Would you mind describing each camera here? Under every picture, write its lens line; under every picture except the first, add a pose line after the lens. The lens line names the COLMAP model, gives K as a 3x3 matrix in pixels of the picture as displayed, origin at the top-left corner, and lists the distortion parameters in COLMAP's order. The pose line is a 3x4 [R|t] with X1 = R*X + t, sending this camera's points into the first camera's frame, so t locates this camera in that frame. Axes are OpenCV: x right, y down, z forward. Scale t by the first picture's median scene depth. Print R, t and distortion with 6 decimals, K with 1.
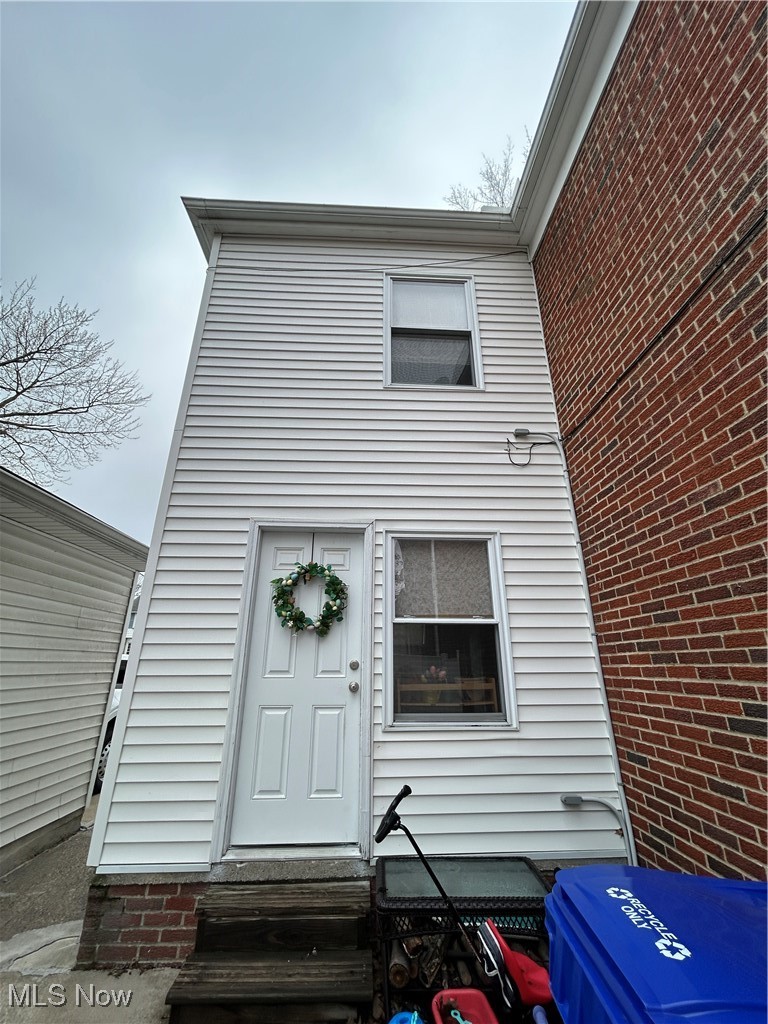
lens RADIAL K [[408.7, 0, 383.2], [0, 408.7, 515.3], [0, 0, 1]] dist [0.000299, 0.000127]
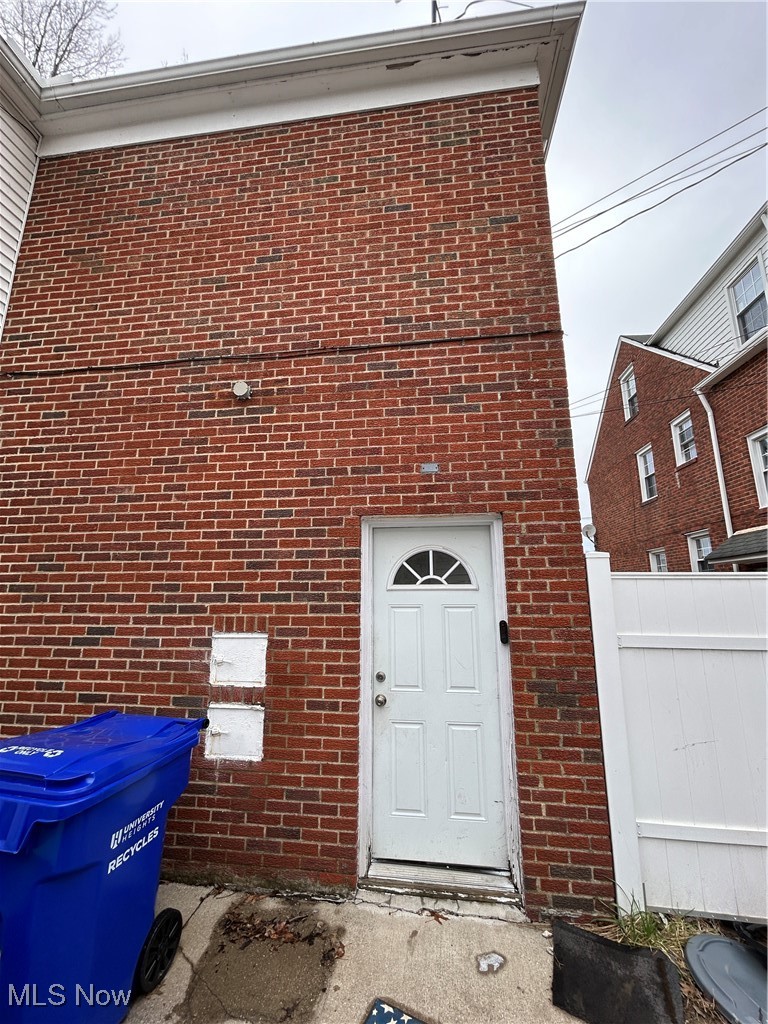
lens RADIAL K [[408.7, 0, 381.1], [0, 408.7, 512.9], [0, 0, 1]] dist [0.000299, 0.000127]
pose [[0.154804, 0.195753, 0.968358, -0.423606], [-0.336670, 0.931957, -0.134574, -0.085246], [-0.928810, -0.305185, 0.210175, -0.174937]]
